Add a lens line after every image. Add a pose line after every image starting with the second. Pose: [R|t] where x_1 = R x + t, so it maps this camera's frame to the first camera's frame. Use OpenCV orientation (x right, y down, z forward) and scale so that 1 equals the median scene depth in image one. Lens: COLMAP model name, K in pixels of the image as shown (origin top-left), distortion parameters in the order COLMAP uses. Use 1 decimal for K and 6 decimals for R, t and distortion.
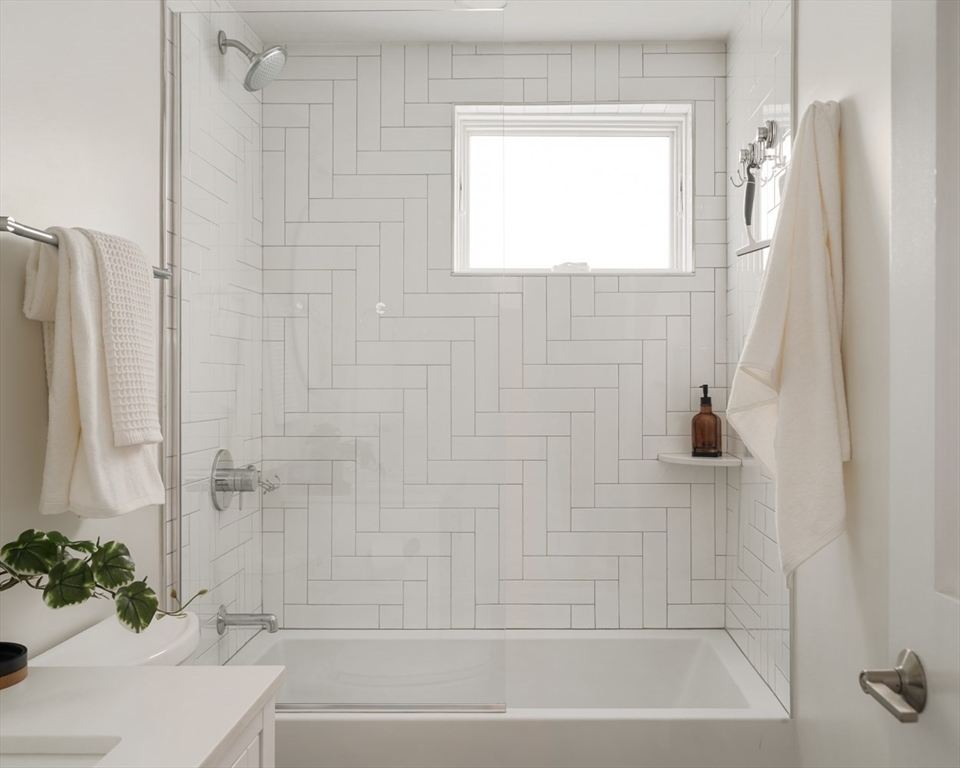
lens RADIAL K [[893.7, 0, 480.9], [0, 893.7, 387.8], [0, 0, 1]] dist [-0.003178, 0.000000]
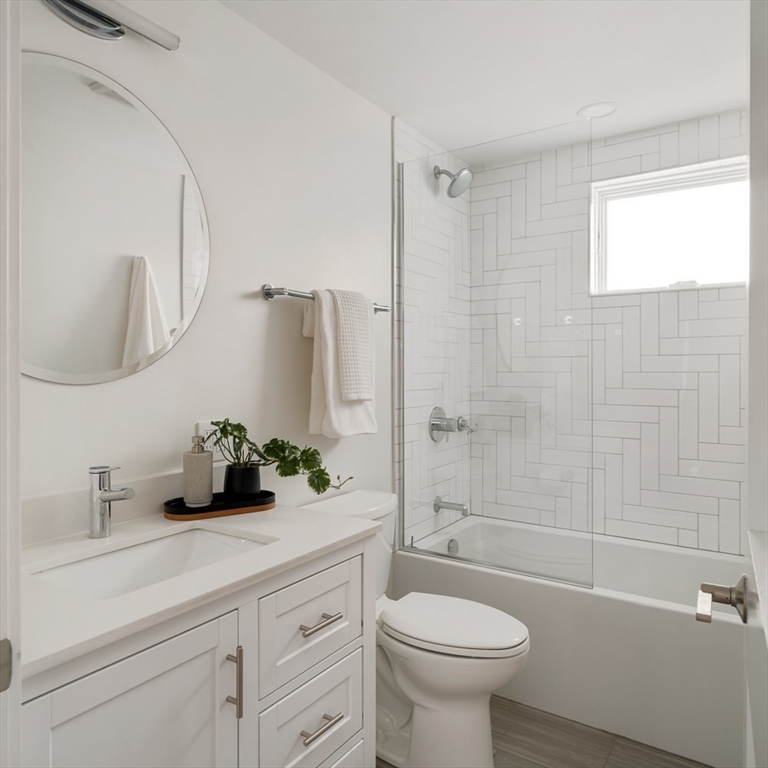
lens RADIAL K [[573.8, 0, 383.8], [0, 573.8, 376.7], [0, 0, 1]] dist [-0.022119, 0.014398]
pose [[0.834610, 0.008525, -0.550775, 0.248180], [-0.003908, 0.999947, 0.009556, 0.000489], [0.550827, -0.005824, 0.834599, 0.011908]]
